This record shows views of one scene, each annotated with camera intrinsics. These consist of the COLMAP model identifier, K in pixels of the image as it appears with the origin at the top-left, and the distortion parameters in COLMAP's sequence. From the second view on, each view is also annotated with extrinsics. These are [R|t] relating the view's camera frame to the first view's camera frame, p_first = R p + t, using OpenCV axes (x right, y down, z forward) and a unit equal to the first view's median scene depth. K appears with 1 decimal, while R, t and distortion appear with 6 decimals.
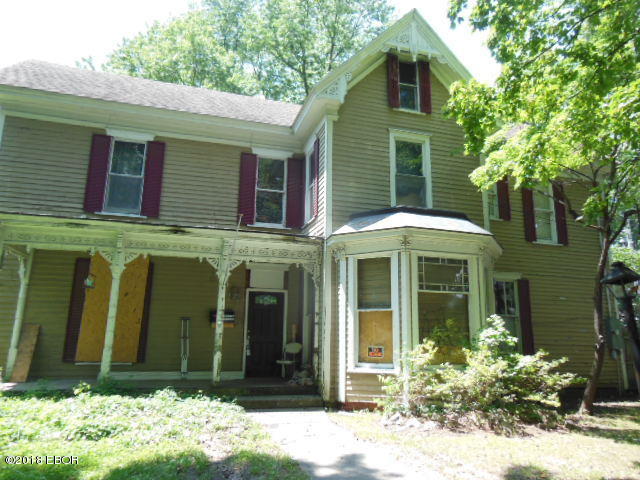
lens RADIAL K [[466.4, 0, 320.0], [0, 466.4, 240.0], [0, 0, 1]] dist [0.009349, 0.008373]
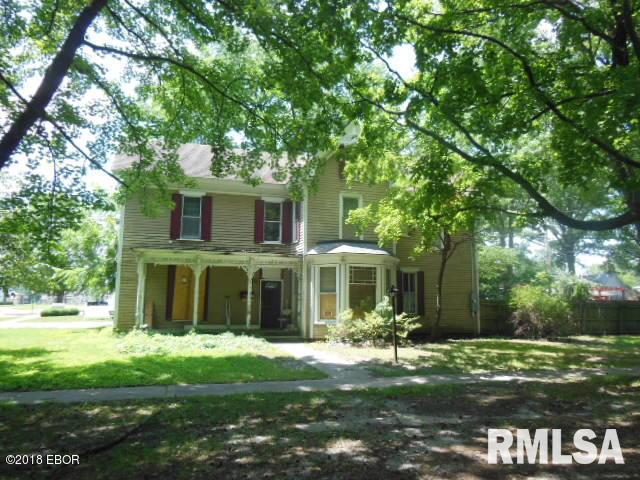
lens RADIAL K [[466.4, 0, 320.0], [0, 466.4, 240.0], [0, 0, 1]] dist [0.009349, 0.008373]
pose [[0.999703, -0.003385, 0.024121, 0.034571], [0.001436, 0.996765, 0.080358, -0.226279], [-0.024315, -0.080300, 0.996474, -0.922700]]
